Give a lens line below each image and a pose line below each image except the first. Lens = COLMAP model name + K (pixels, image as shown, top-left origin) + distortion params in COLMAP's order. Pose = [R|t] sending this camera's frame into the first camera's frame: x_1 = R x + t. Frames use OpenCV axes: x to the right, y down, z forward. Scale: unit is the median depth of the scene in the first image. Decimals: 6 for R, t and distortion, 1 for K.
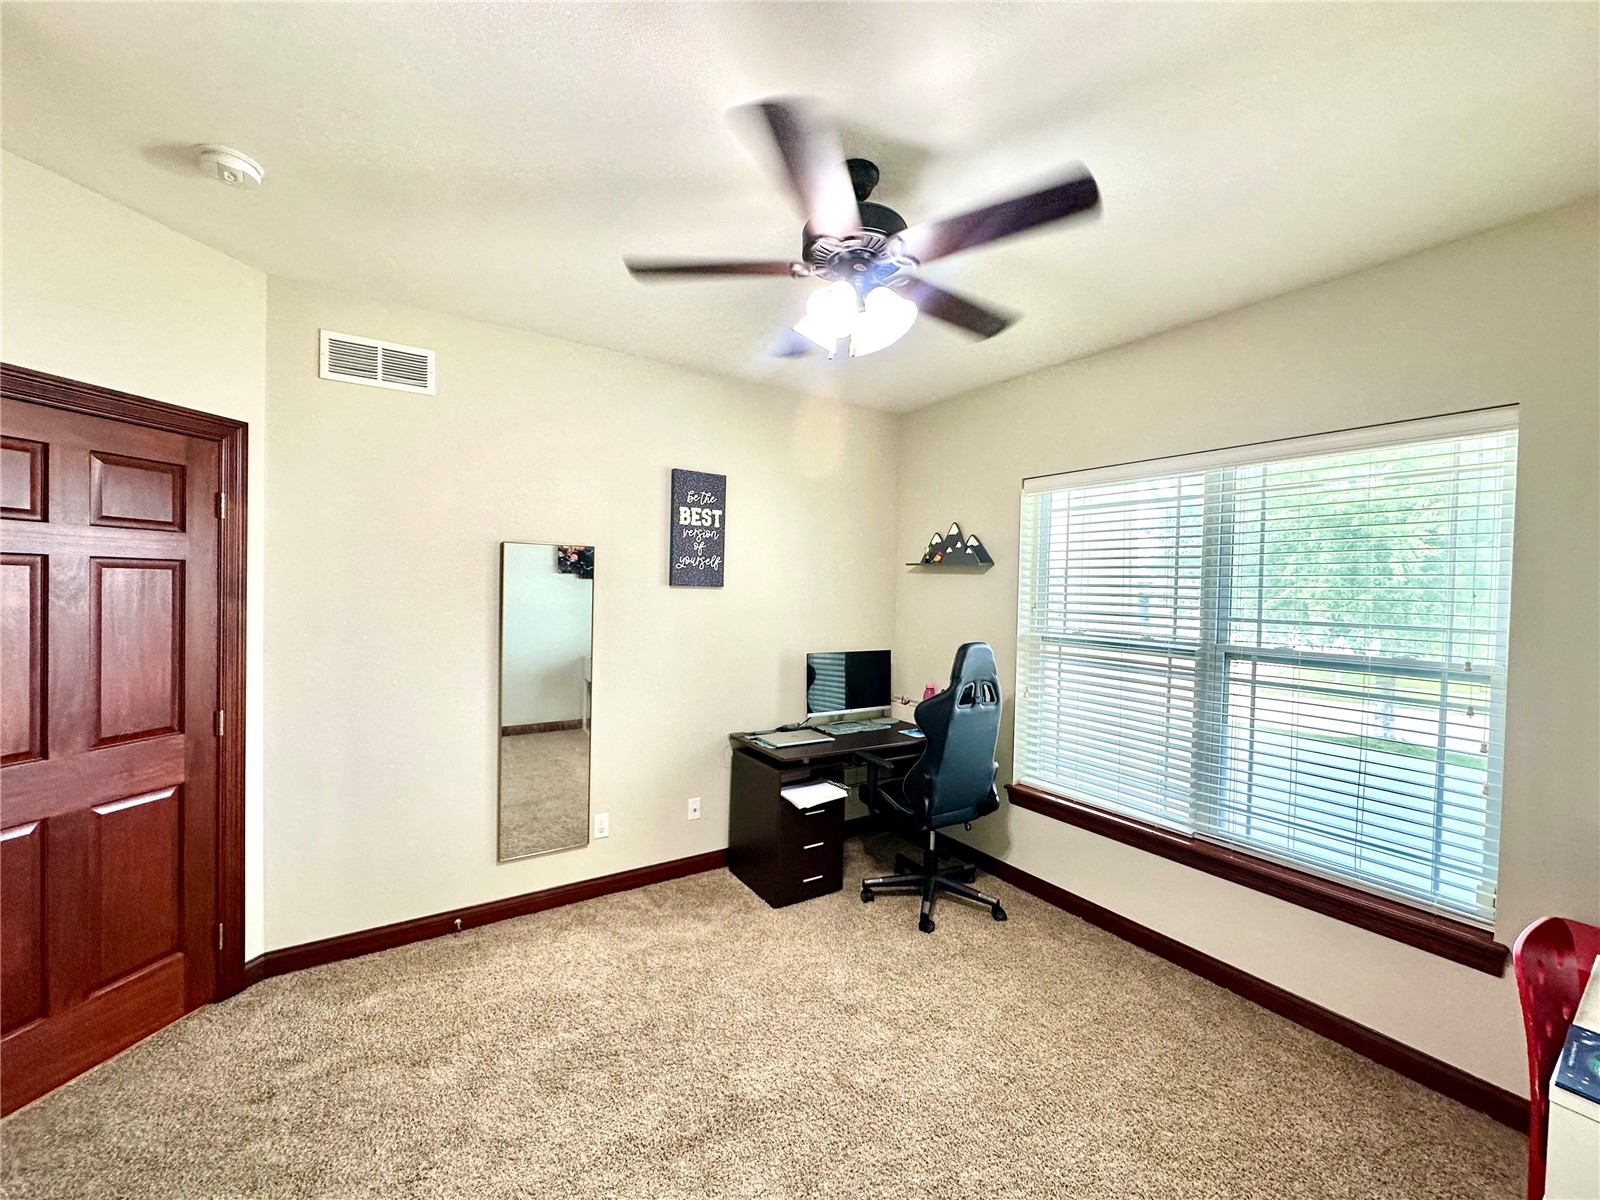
lens RADIAL K [[640.7, 0, 799.4], [0, 640.7, 593.8], [0, 0, 1]] dist [0.000134, -0.000443]
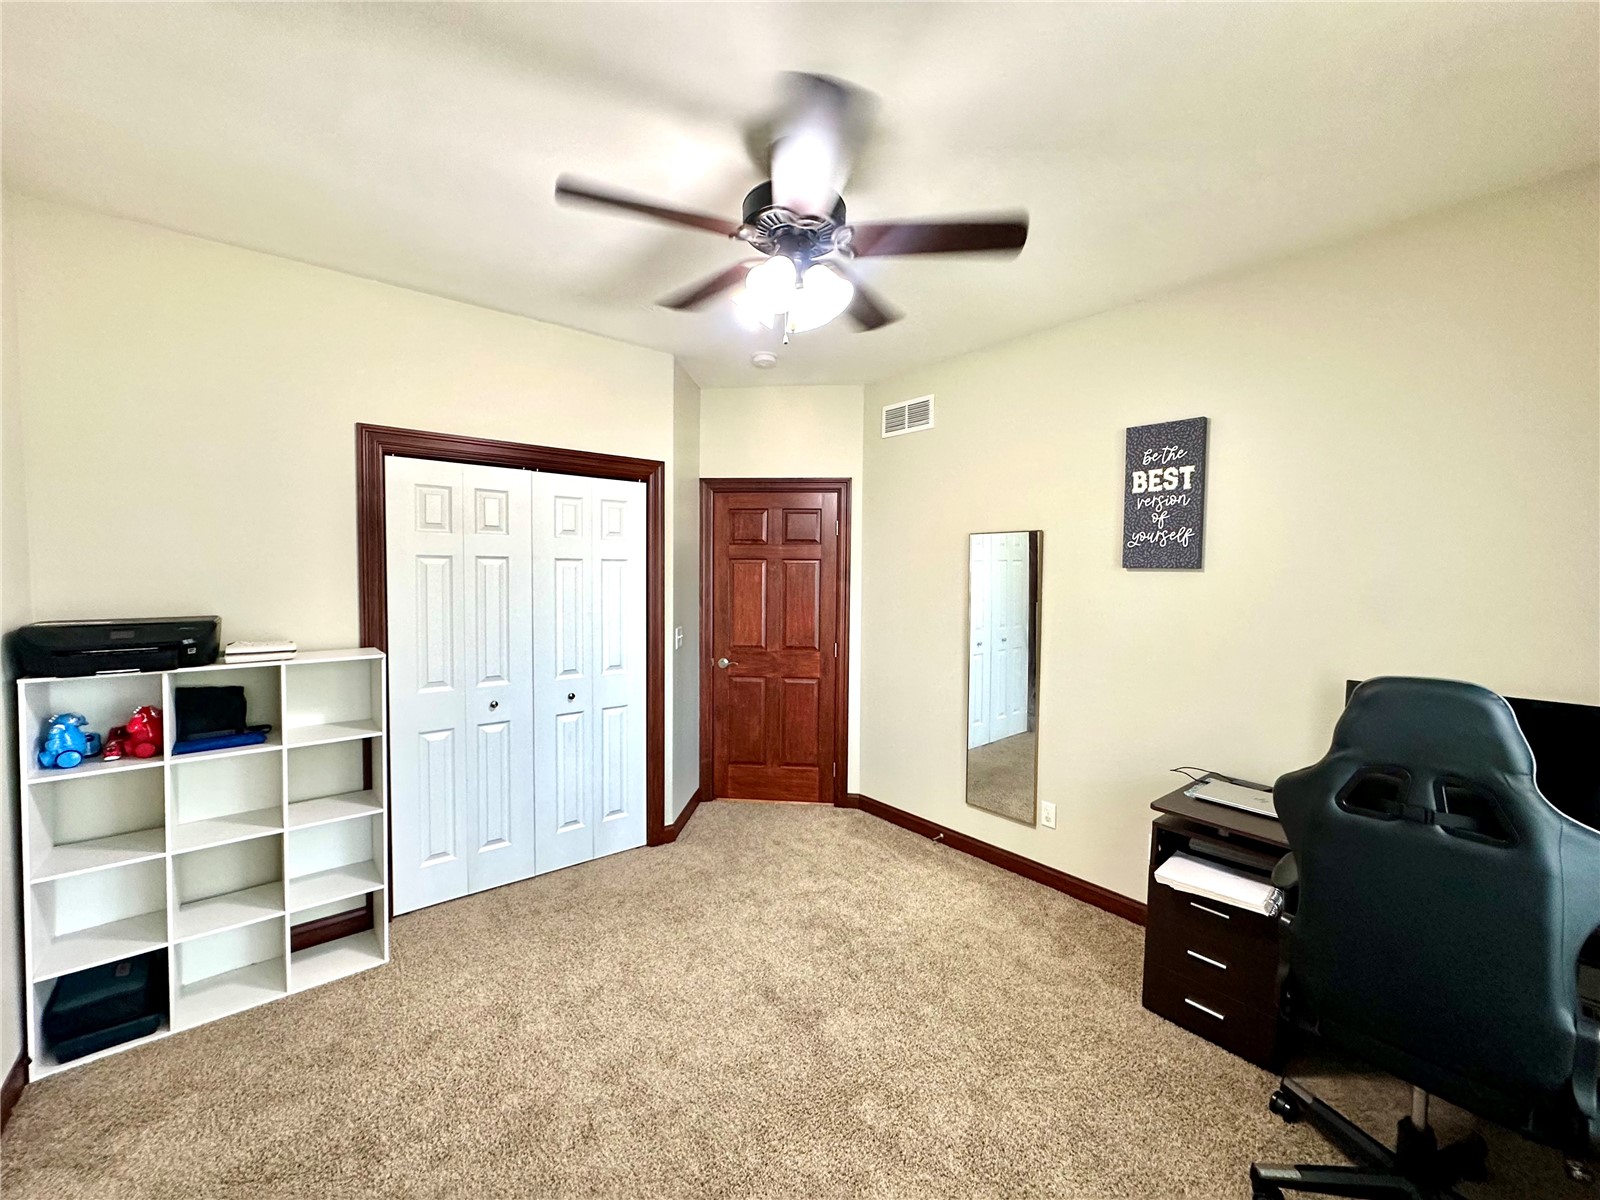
lens RADIAL K [[640.7, 0, 799.4], [0, 640.7, 593.8], [0, 0, 1]] dist [0.000134, -0.000443]
pose [[0.110884, 0.012571, -0.993754, 0.618112], [-0.017894, 0.999783, 0.010650, 0.020659], [0.993672, 0.016601, 0.111085, 0.506439]]
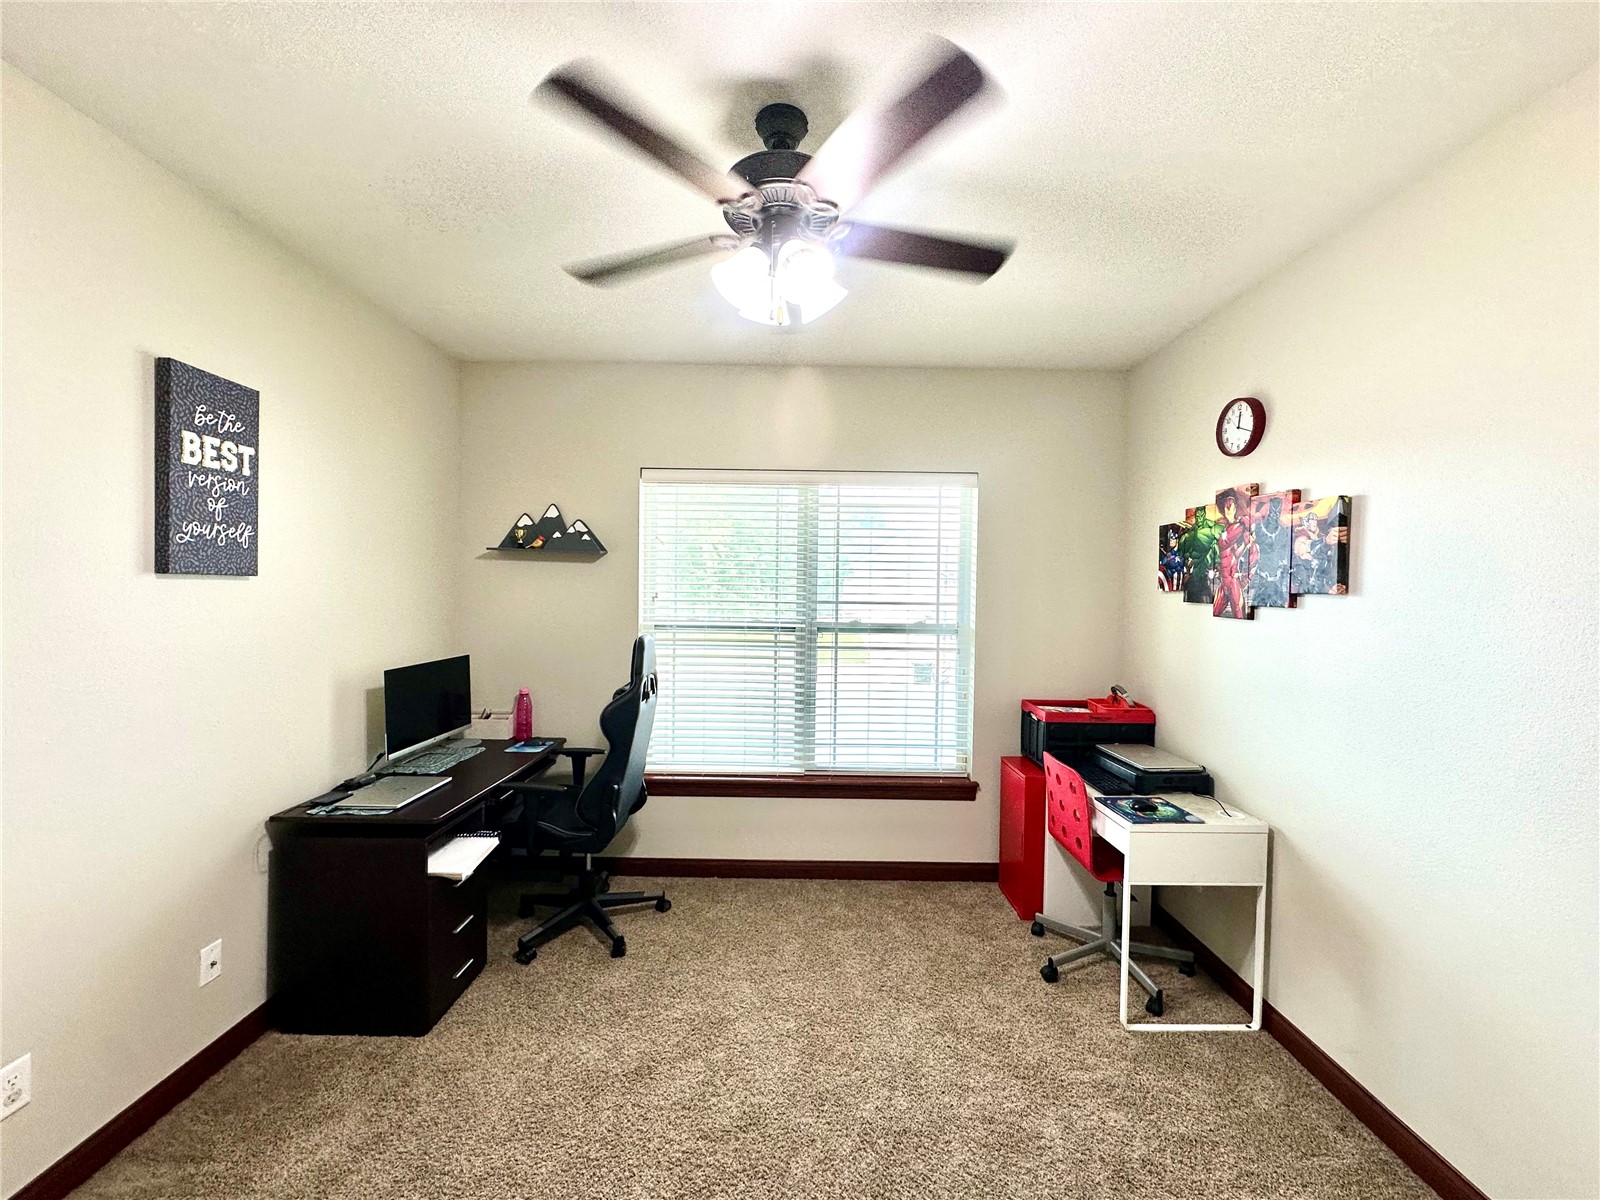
lens RADIAL K [[640.7, 0, 799.4], [0, 640.7, 593.8], [0, 0, 1]] dist [0.000134, -0.000443]
pose [[0.548689, -0.021507, 0.835750, -0.375322], [0.006237, 0.999747, 0.021632, -0.004307], [-0.836003, -0.006657, 0.548684, 0.266516]]
